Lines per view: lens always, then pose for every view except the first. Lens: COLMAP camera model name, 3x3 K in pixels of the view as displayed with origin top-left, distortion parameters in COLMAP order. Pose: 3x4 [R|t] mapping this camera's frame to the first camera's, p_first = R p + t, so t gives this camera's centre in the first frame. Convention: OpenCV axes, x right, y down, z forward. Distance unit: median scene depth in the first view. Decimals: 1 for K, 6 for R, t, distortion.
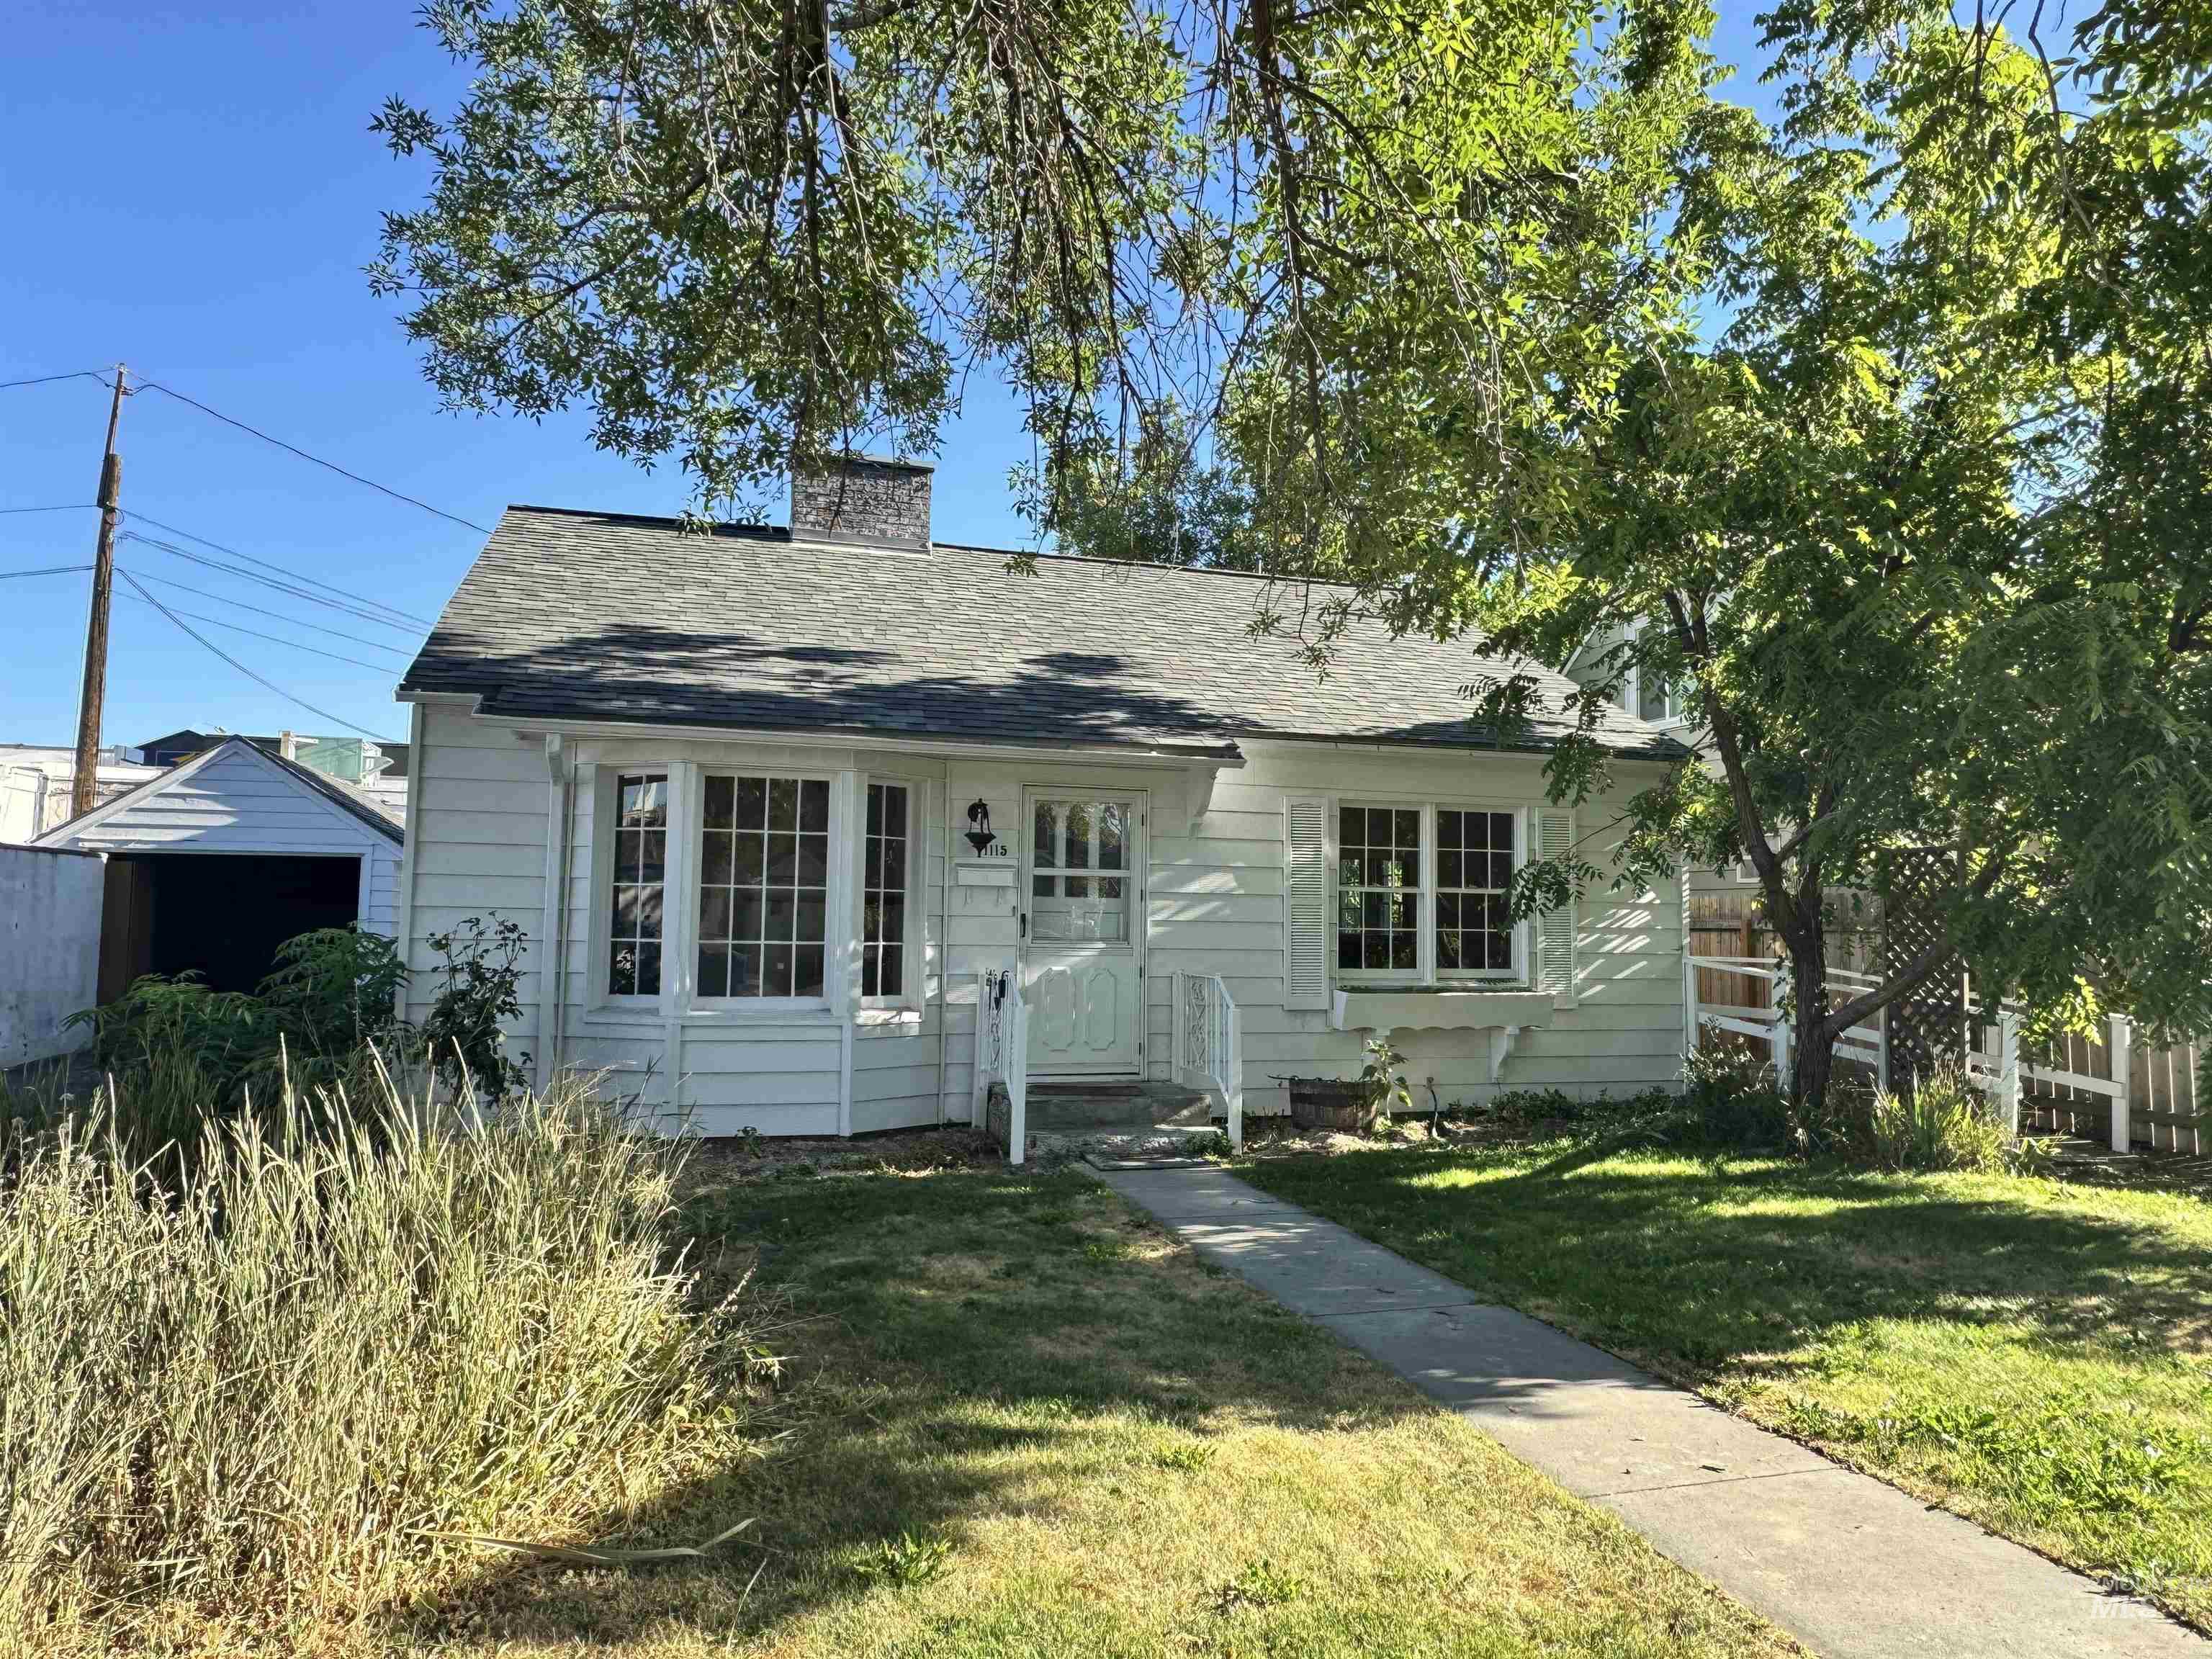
lens RADIAL K [[1431.1, 0, 1106.0], [0, 1431.1, 829.5], [0, 0, 1]] dist [0.006073, 0.002141]
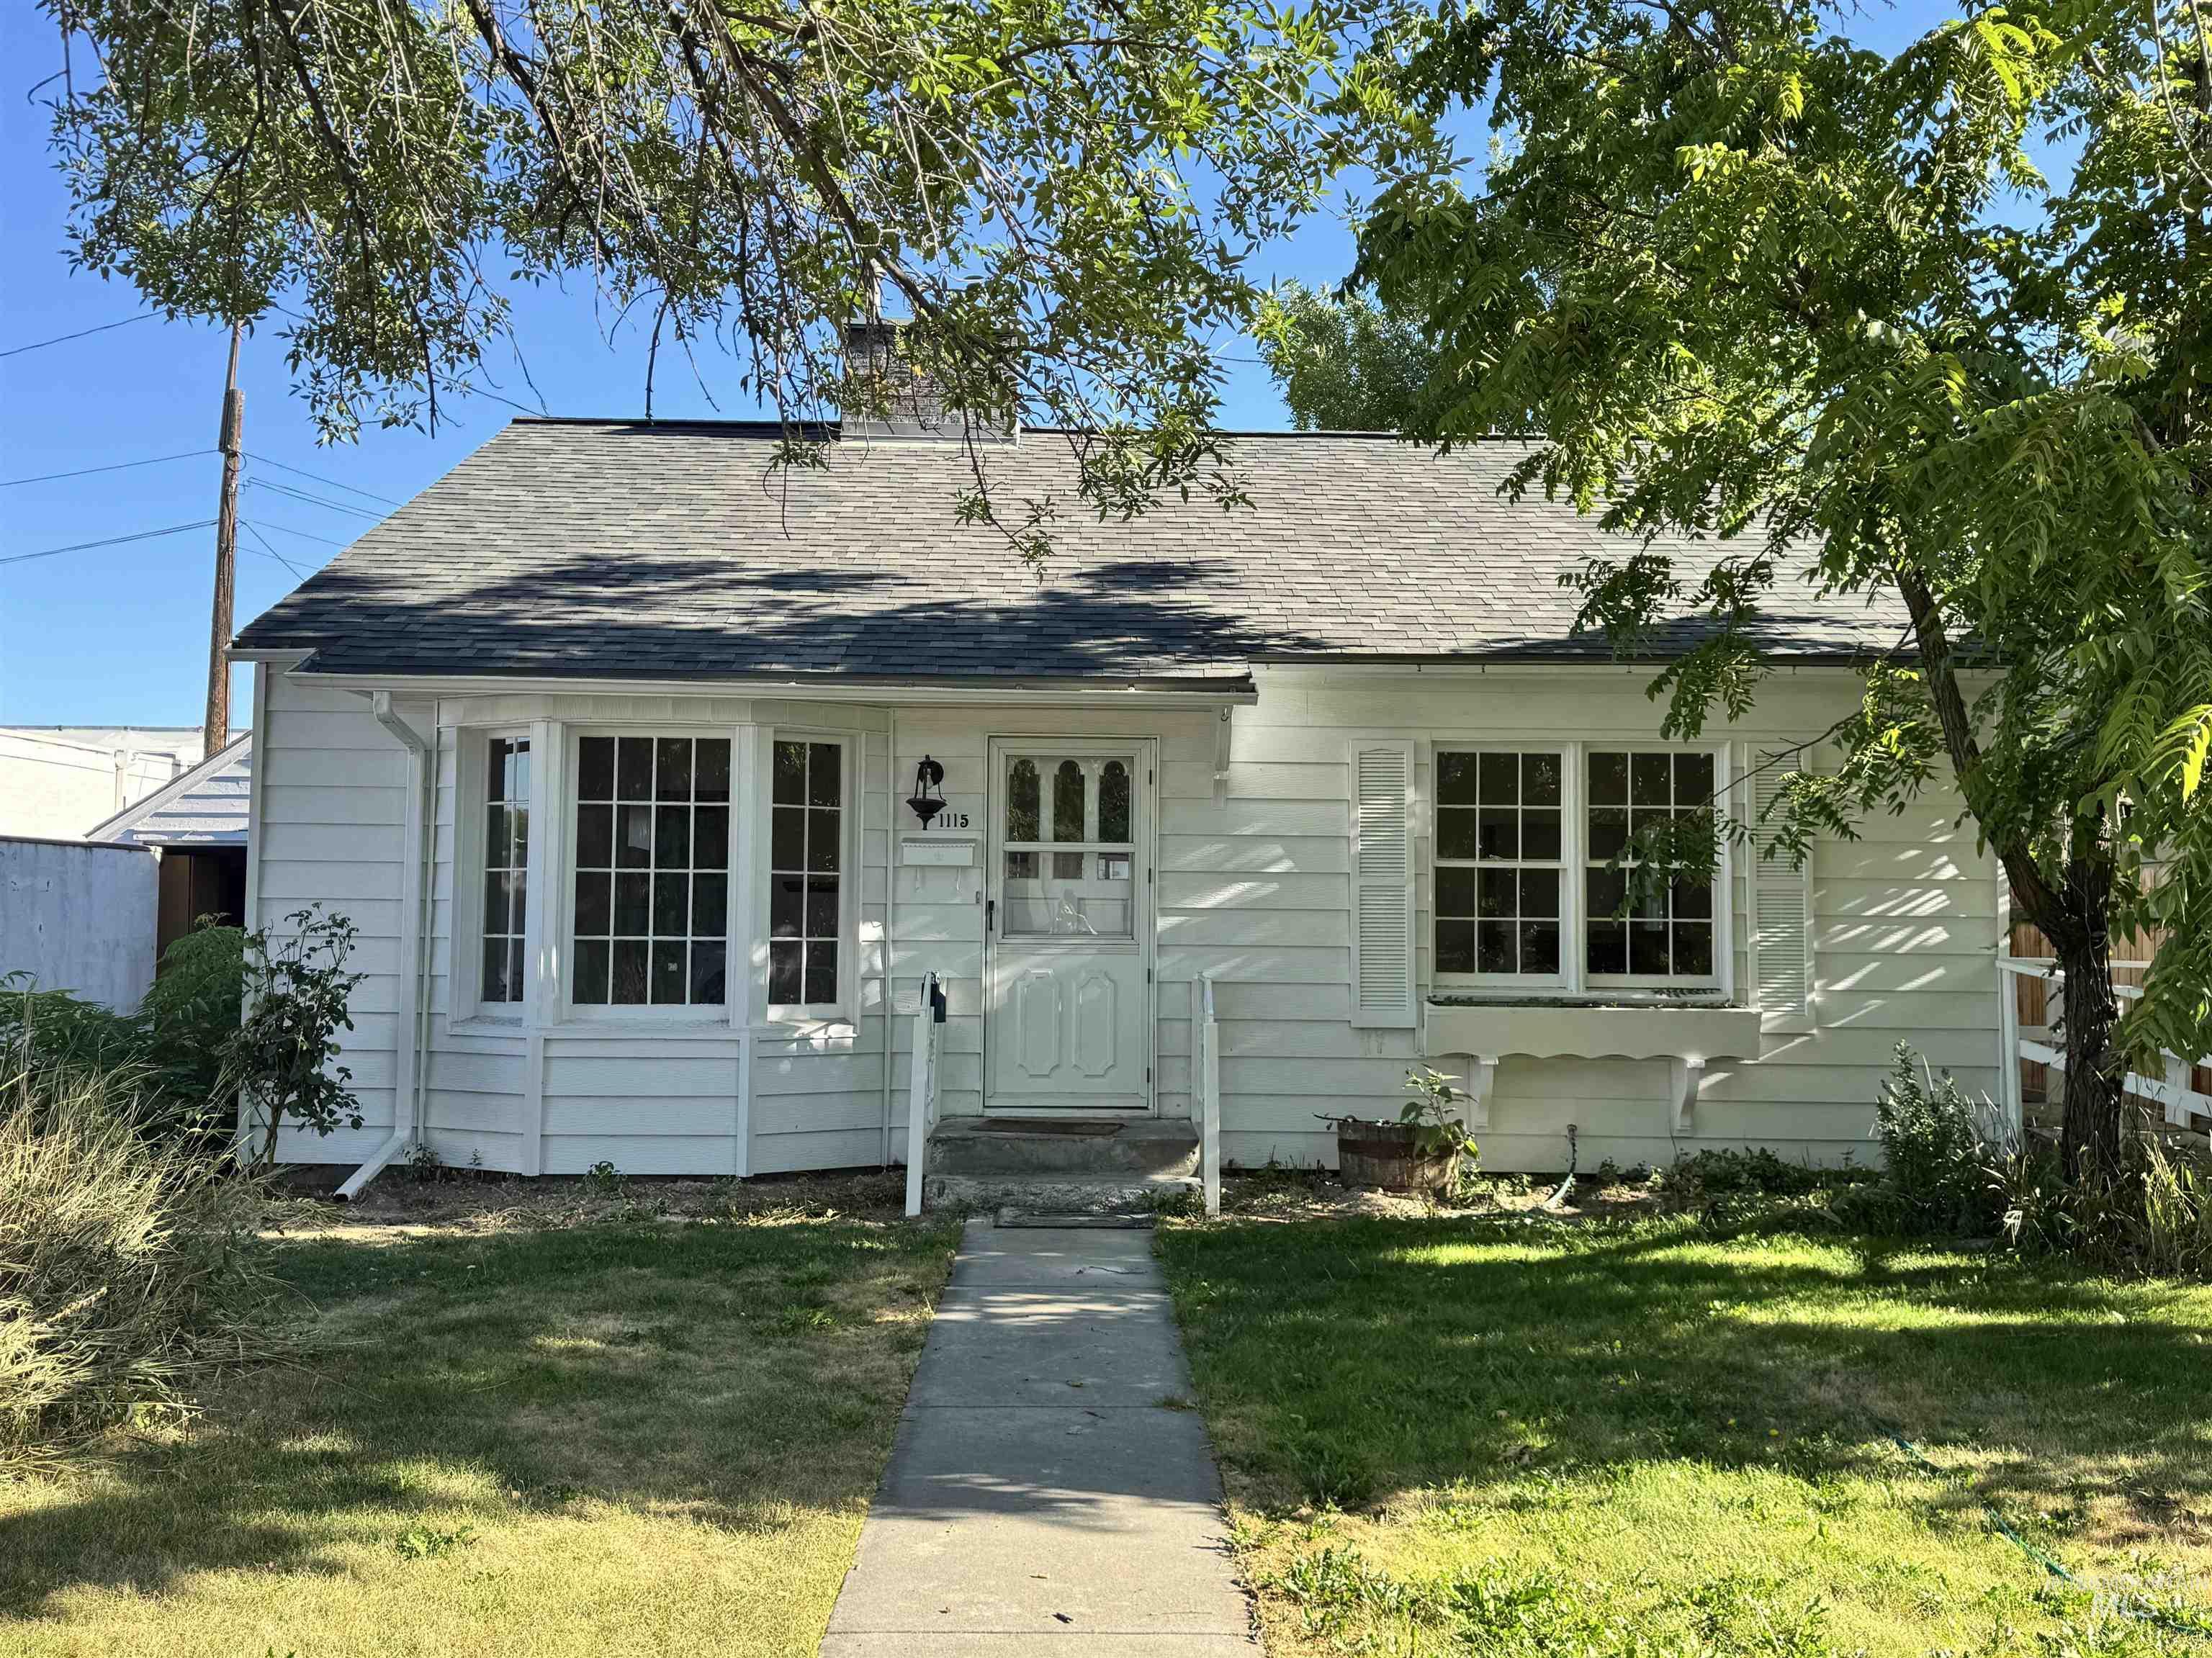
lens RADIAL K [[1892.9, 0, 1106.0], [0, 1892.9, 829.0], [0, 0, 1]] dist [0.193356, -0.360012]
pose [[0.961699, -0.019708, -0.273399, 0.295262], [0.023558, 0.999664, 0.010809, 0.010137], [0.273094, -0.016836, 0.961840, 0.018367]]
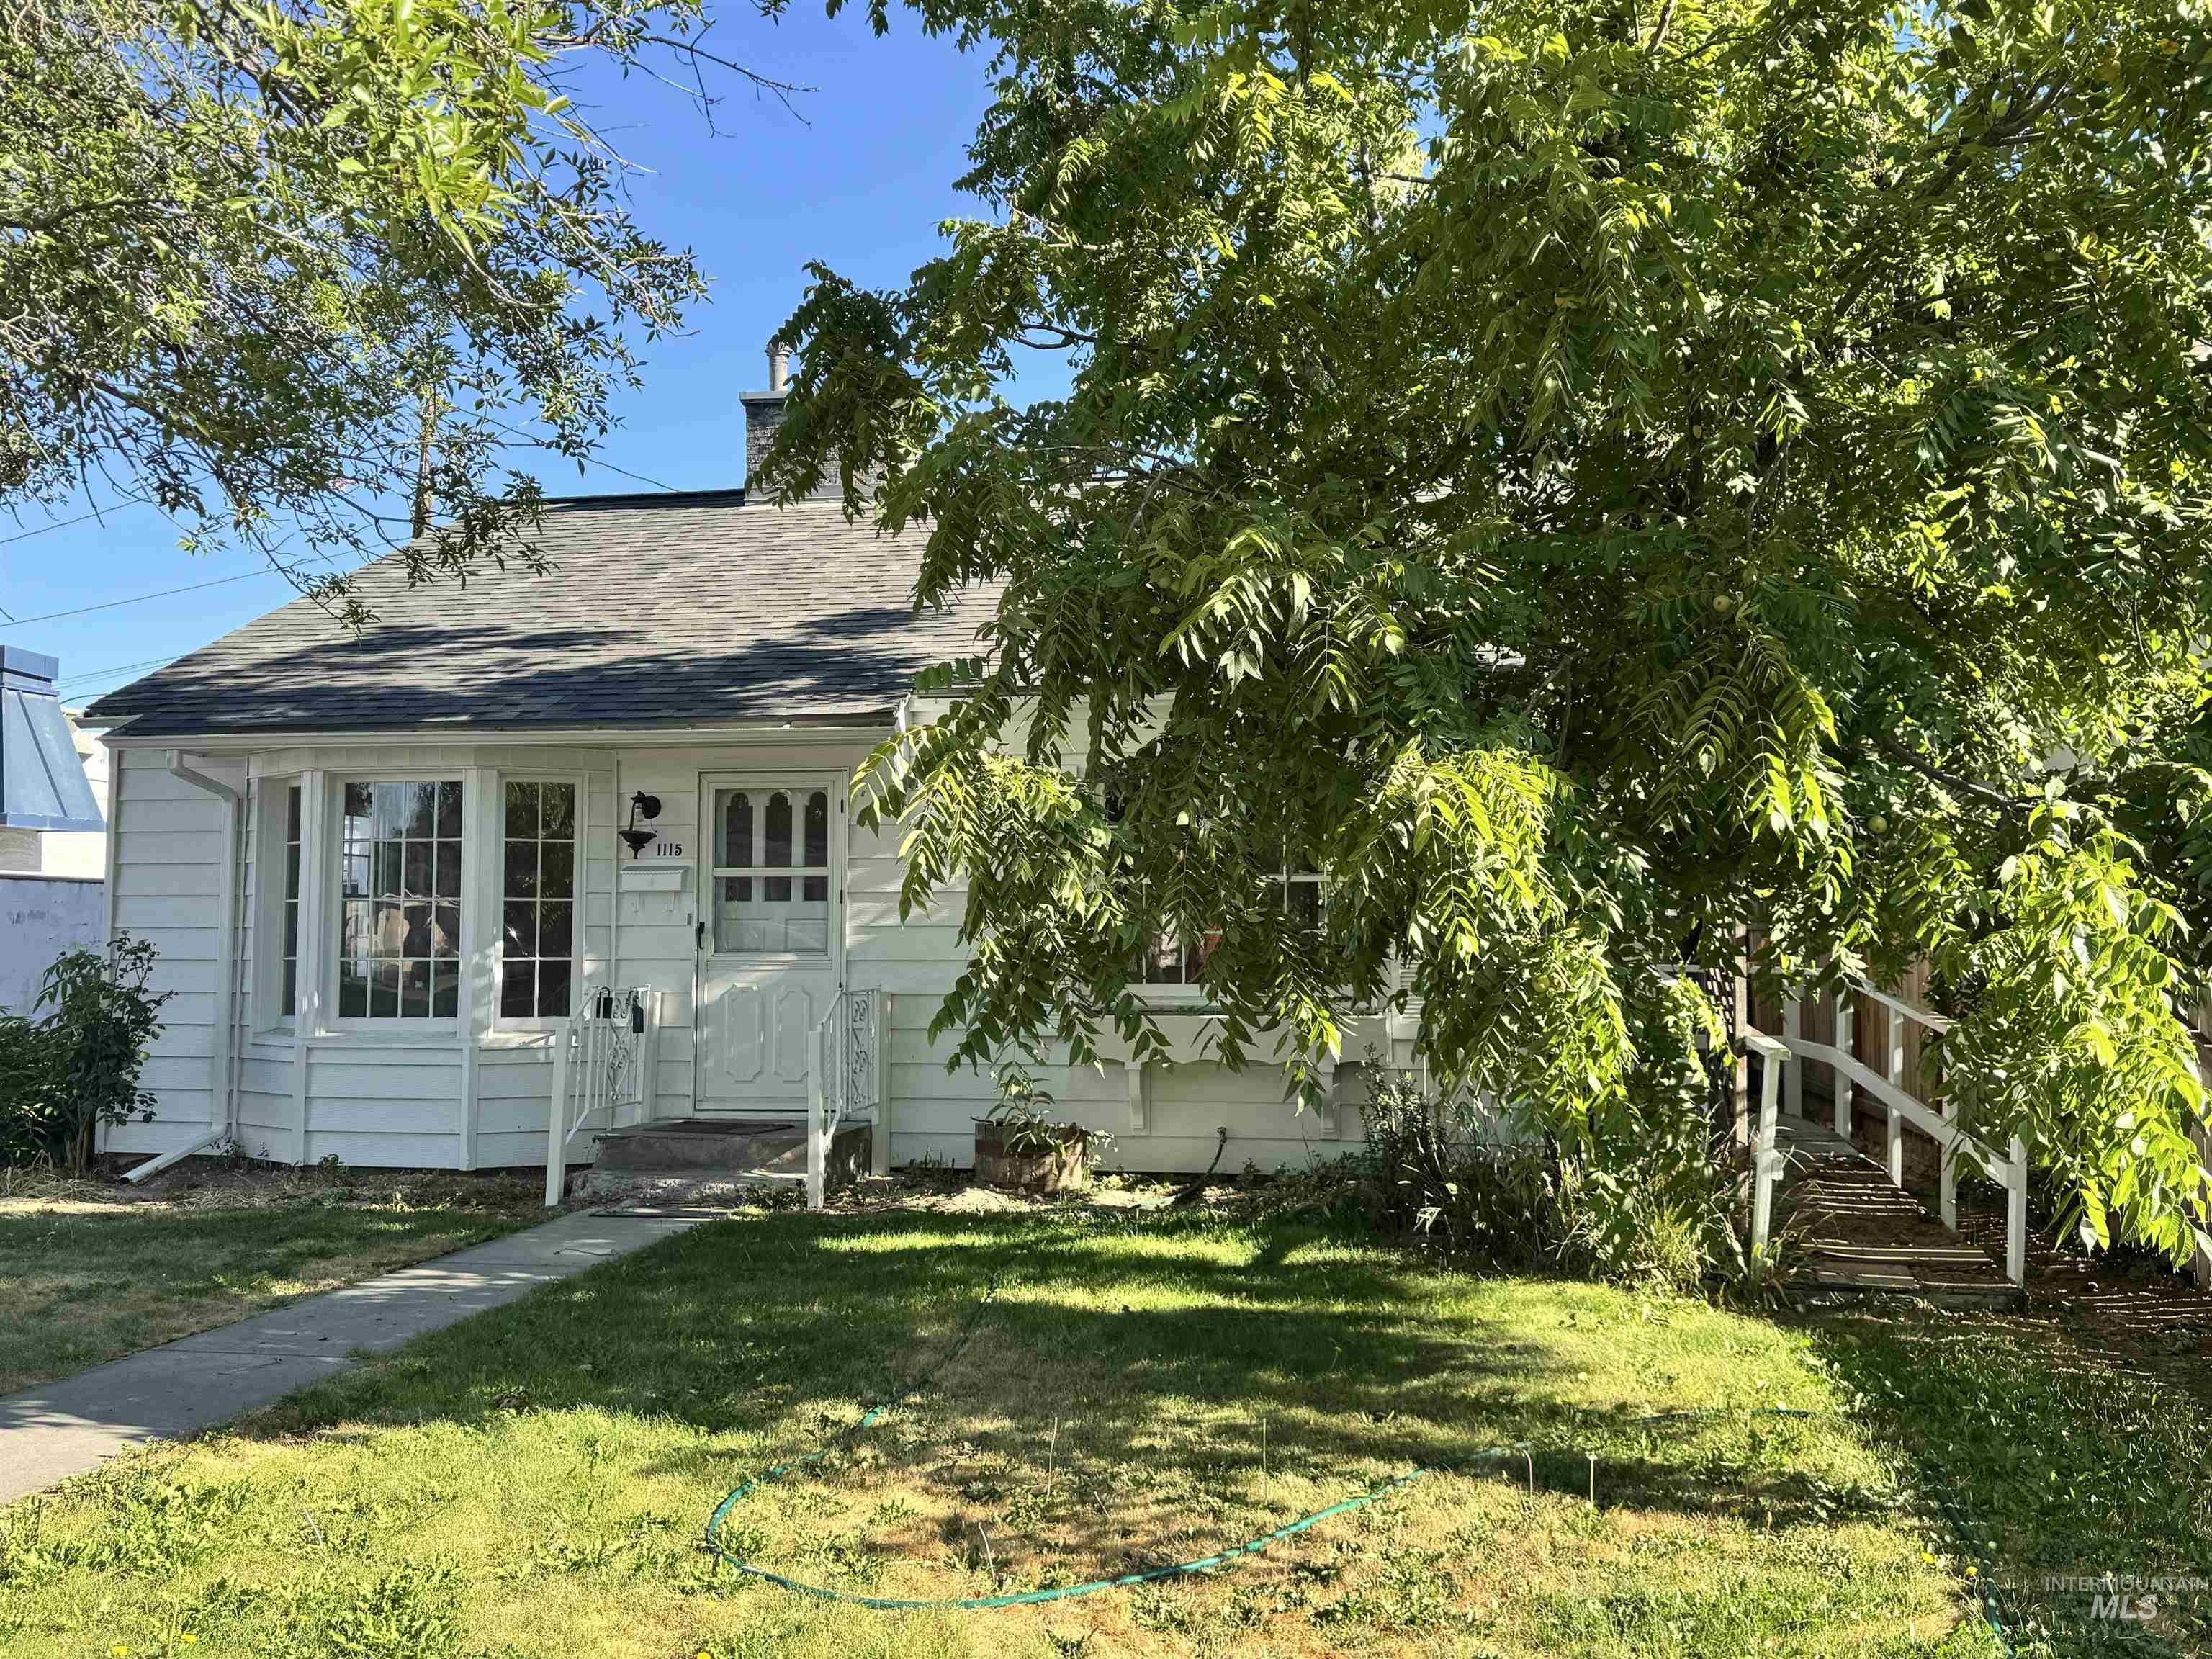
lens RADIAL K [[1833.6, 0, 1097.8], [0, 1833.6, 844.3], [0, 0, 1]] dist [0.180004, -0.317500]
pose [[0.886655, -0.041394, -0.460576, 0.685130], [0.044703, 0.998993, -0.003725, 0.027629], [0.460266, -0.017286, 0.887613, 0.126020]]
